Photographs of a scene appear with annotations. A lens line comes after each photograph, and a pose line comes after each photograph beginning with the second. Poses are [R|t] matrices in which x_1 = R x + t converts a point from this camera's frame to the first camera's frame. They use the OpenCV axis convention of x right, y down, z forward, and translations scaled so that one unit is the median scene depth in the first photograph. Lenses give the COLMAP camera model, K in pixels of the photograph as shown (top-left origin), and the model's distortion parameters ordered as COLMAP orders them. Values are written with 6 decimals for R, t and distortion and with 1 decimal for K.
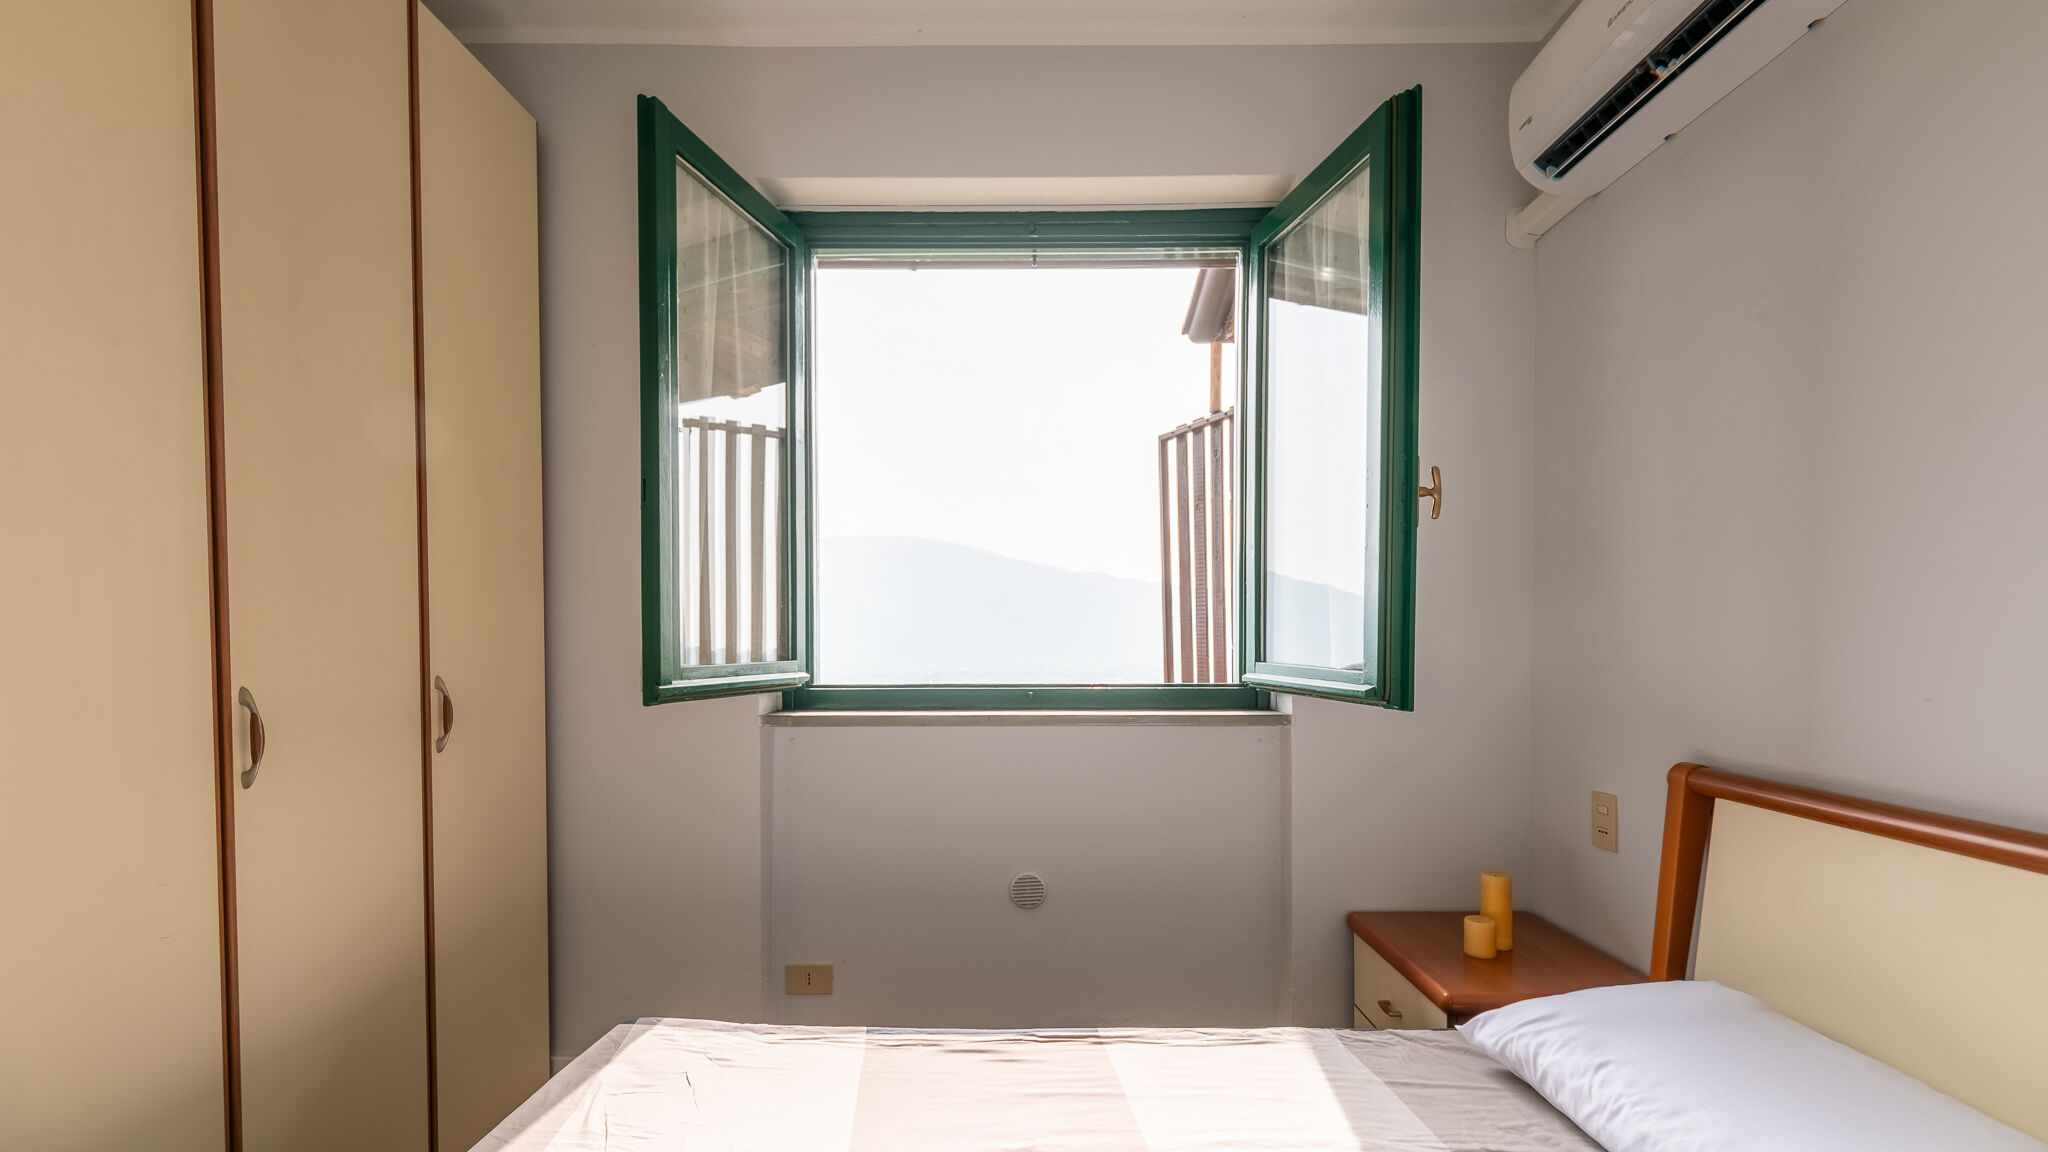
lens RADIAL K [[884.6, 0, 1016.1], [0, 884.6, 649.2], [0, 0, 1]] dist [0.021562, 0.000035]
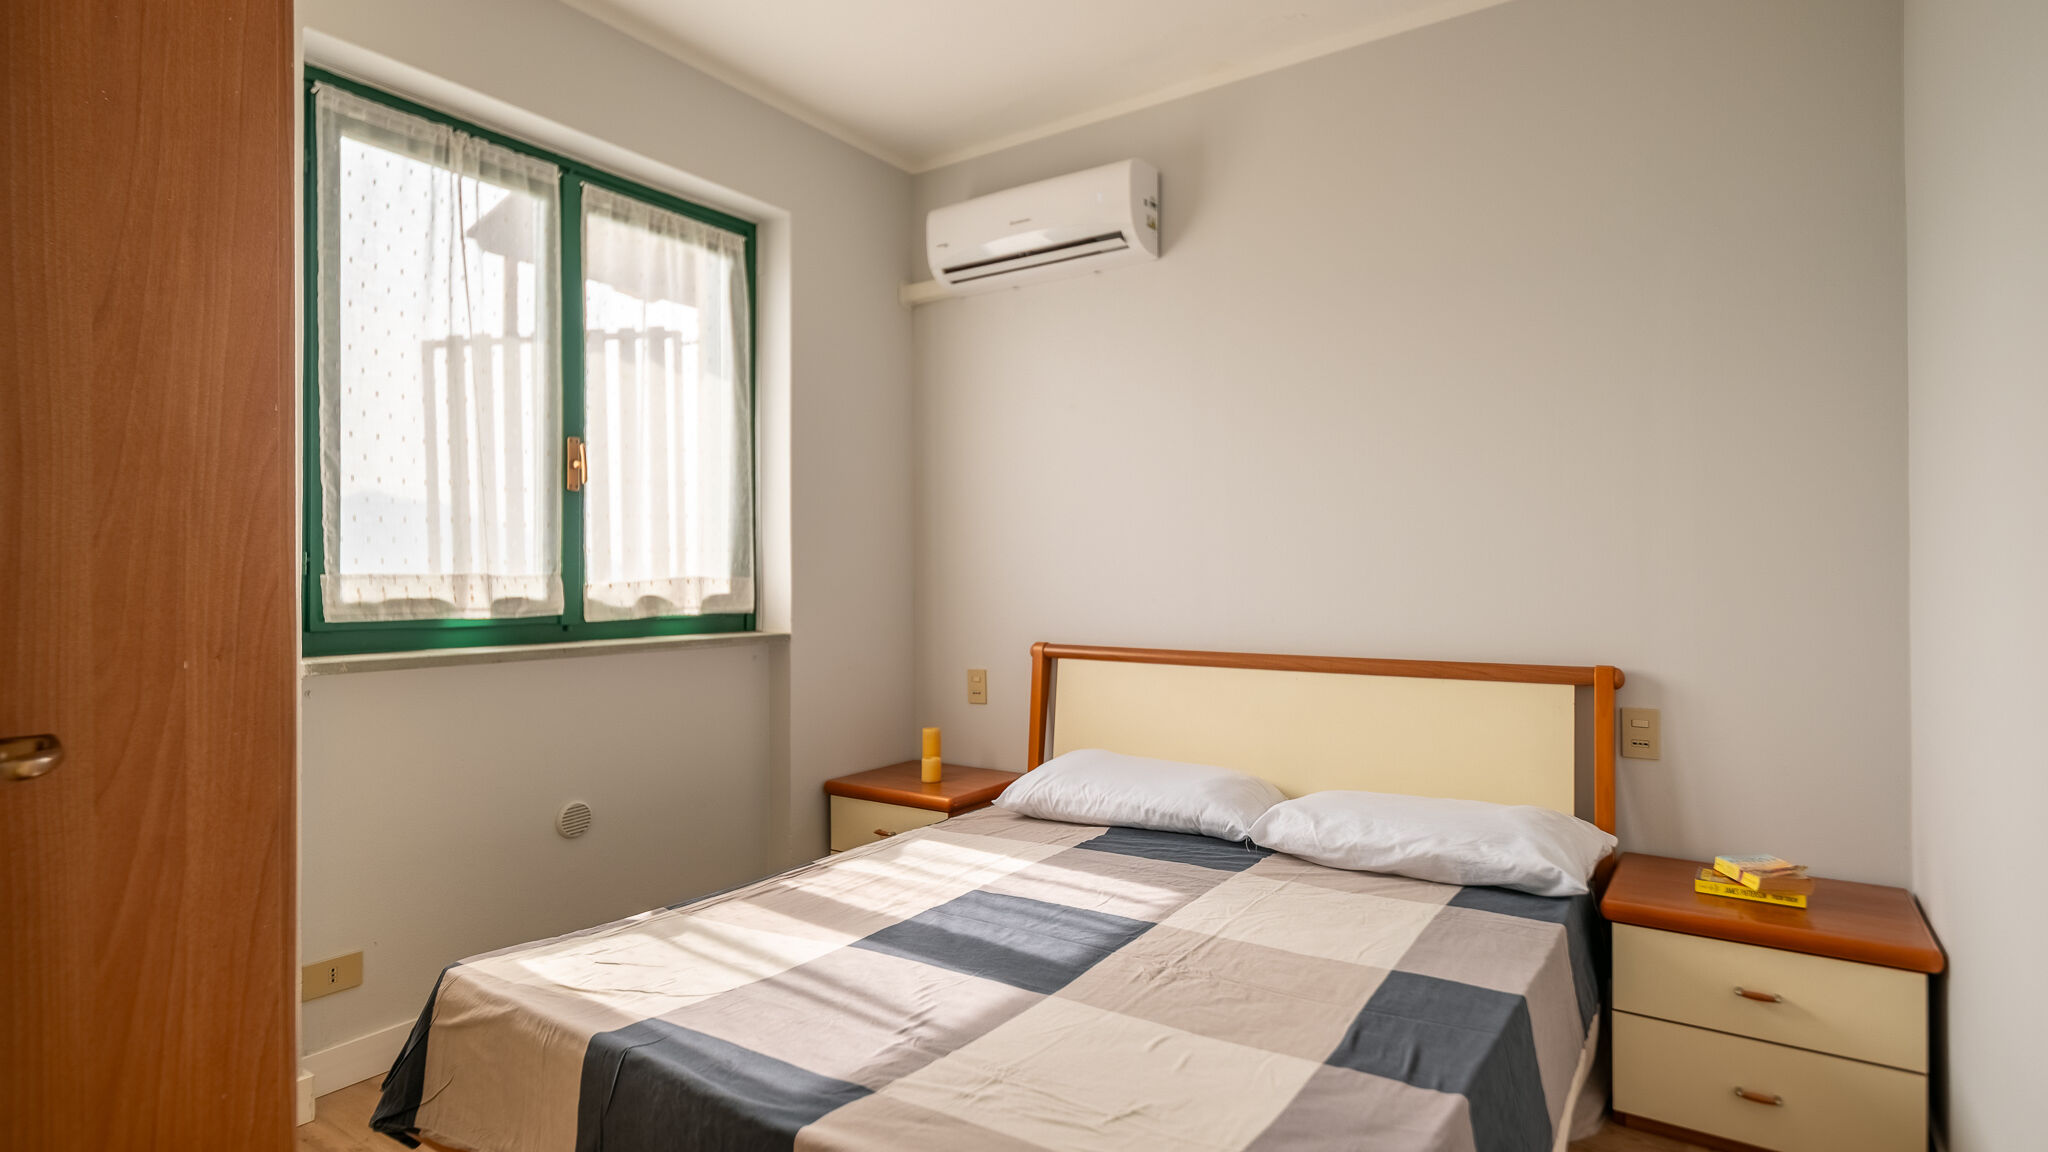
lens RADIAL K [[1016.2, 0, 1028.2], [0, 1016.2, 584.9], [0, 0, 1]] dist [0.011758, -0.002261]
pose [[0.557266, -0.000516, 0.830334, -0.833946], [0.012626, 0.999889, -0.007852, 0.027949], [-0.830238, 0.014859, 0.557211, -0.092897]]
